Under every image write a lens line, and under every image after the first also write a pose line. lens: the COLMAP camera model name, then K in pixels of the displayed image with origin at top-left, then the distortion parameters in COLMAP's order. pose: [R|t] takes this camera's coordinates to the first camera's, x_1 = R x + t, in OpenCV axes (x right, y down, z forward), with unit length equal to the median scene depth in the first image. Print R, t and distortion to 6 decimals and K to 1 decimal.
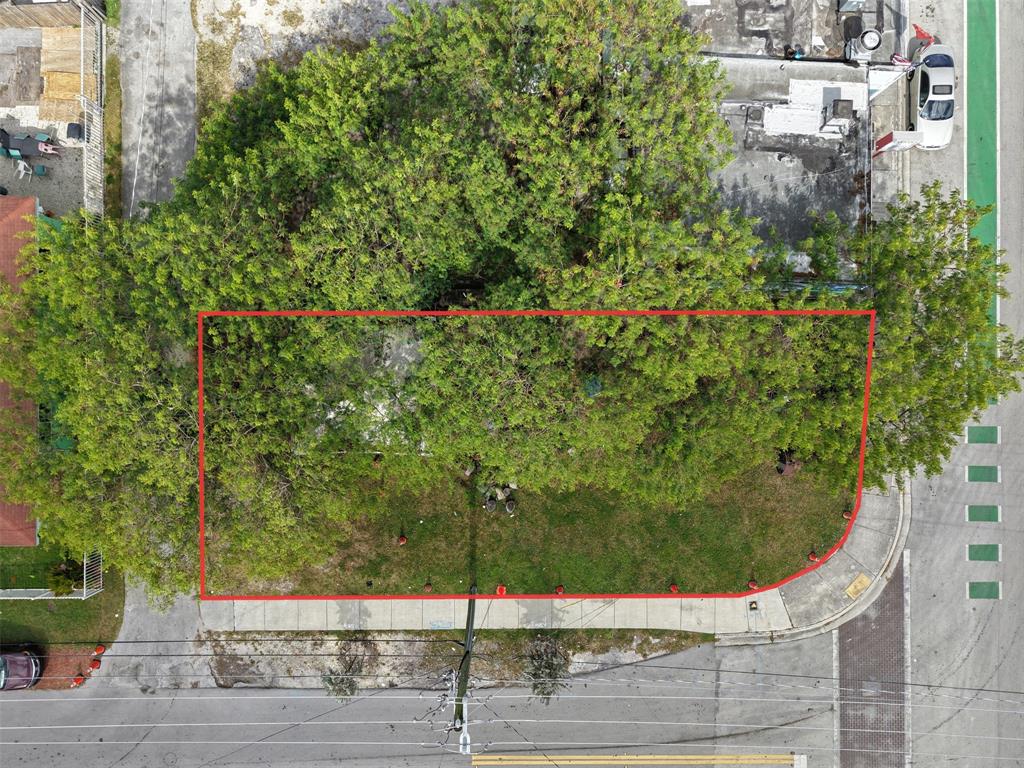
lens RADIAL K [[681.6, 0, 510.5], [0, 681.6, 384.6], [0, 0, 1]] dist [0.035755, -0.039572]
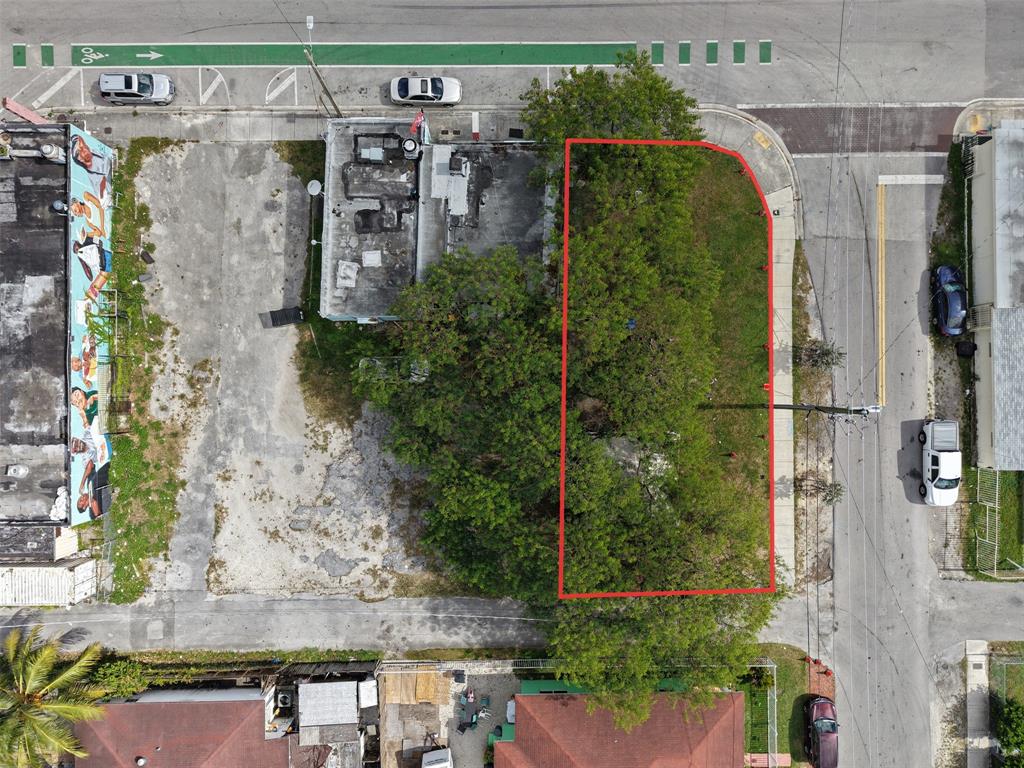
lens RADIAL K [[681.6, 0, 510.5], [0, 681.6, 384.6], [0, 0, 1]] dist [0.035755, -0.039572]
pose [[-0.007791, -0.999896, -0.012130, 0.013270], [0.999854, -0.007974, 0.015111, -0.267378], [-0.015206, -0.012010, 0.999812, -0.450916]]
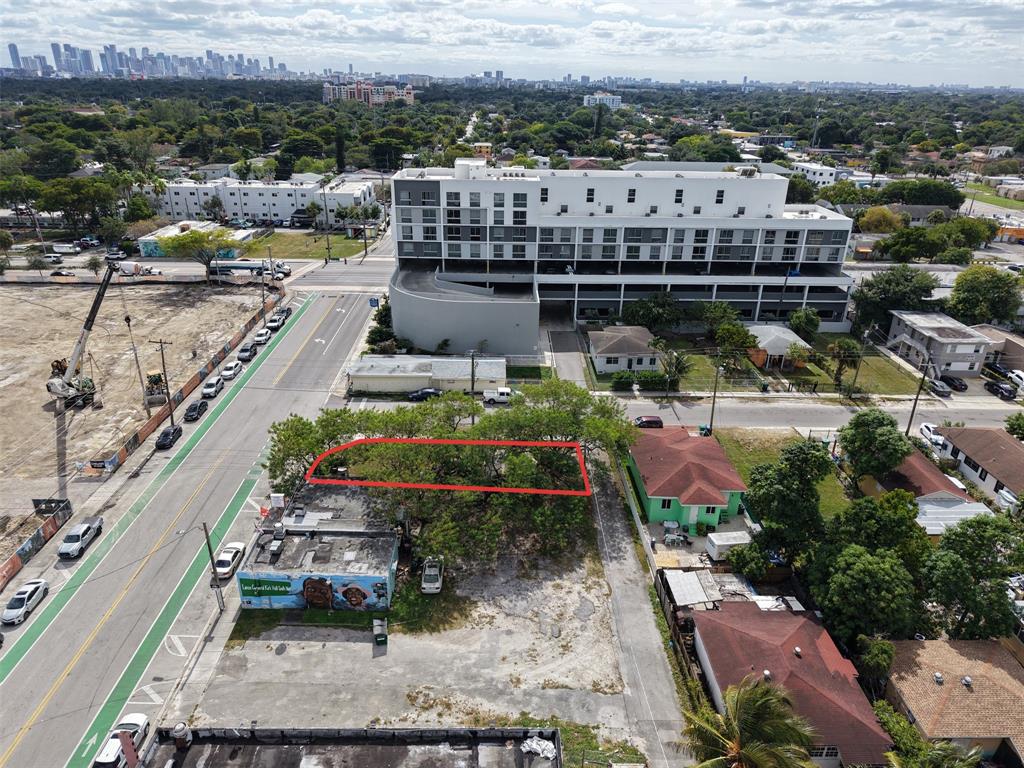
lens RADIAL K [[681.6, 0, 510.5], [0, 681.6, 384.6], [0, 0, 1]] dist [0.035755, -0.039572]
pose [[-0.999404, -0.020025, -0.028125, -0.122066], [-0.017567, -0.406334, 0.913556, -2.019339], [-0.029722, 0.913505, 0.405740, -0.269967]]
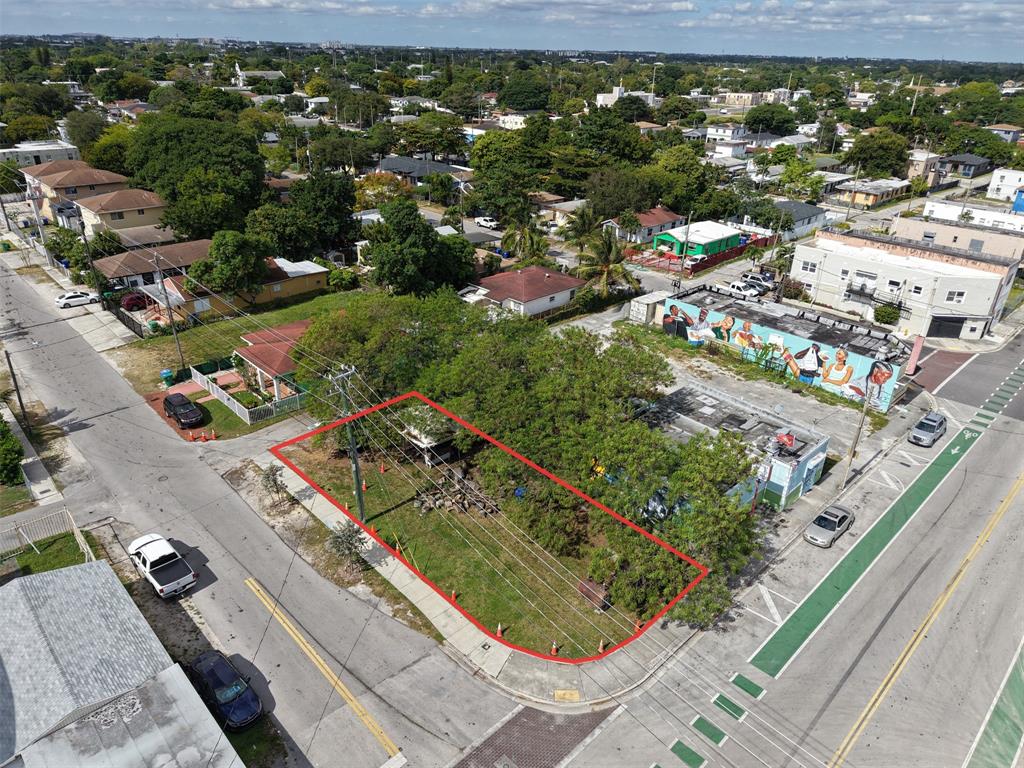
lens RADIAL K [[681.6, 0, 510.5], [0, 681.6, 384.6], [0, 0, 1]] dist [0.035755, -0.039572]
pose [[0.694145, 0.320035, -0.644780, 0.988824], [-0.719674, 0.289587, -0.631037, 0.897308], [-0.015234, 0.902063, 0.431336, 0.119395]]
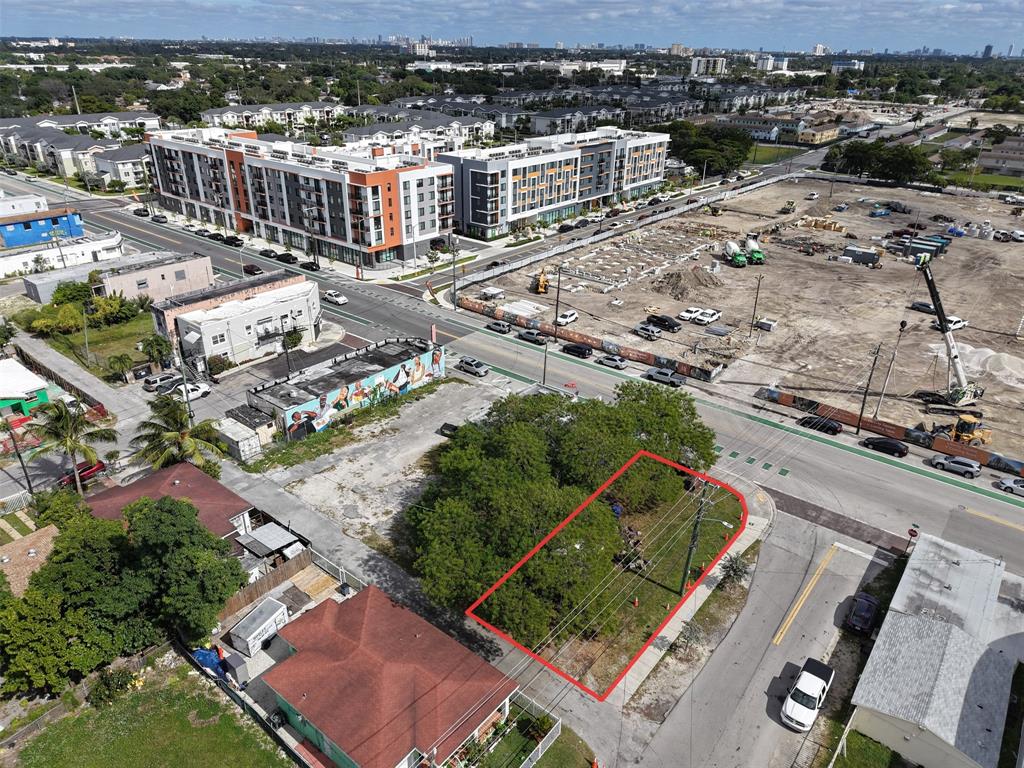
lens RADIAL K [[681.6, 0, 510.5], [0, 681.6, 384.6], [0, 0, 1]] dist [0.035755, -0.039572]
pose [[0.629627, -0.347221, 0.694987, -1.376282], [0.776851, 0.291166, -0.558324, 0.791356], [-0.008495, 0.891437, 0.453065, -0.283222]]
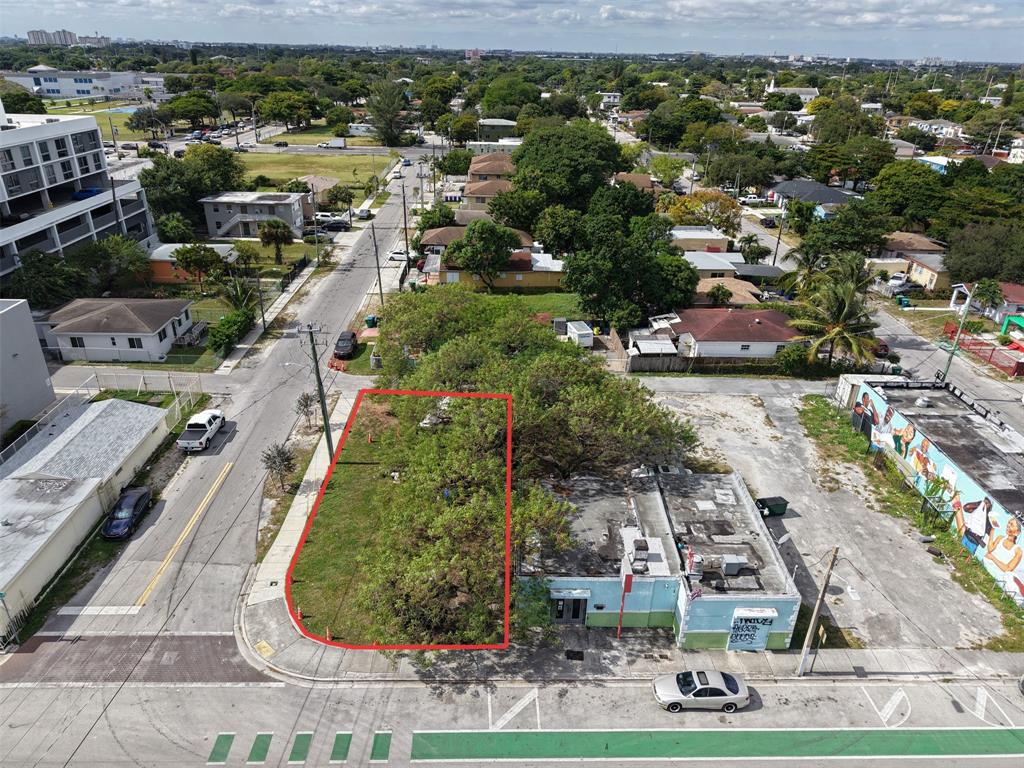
lens RADIAL K [[681.6, 0, 510.5], [0, 681.6, 384.6], [0, 0, 1]] dist [0.035755, -0.039572]
pose [[0.024363, 0.426547, -0.904137, 1.387998], [-0.999467, -0.009265, -0.031303, -0.078287], [-0.021729, 0.904418, 0.426094, 0.105098]]
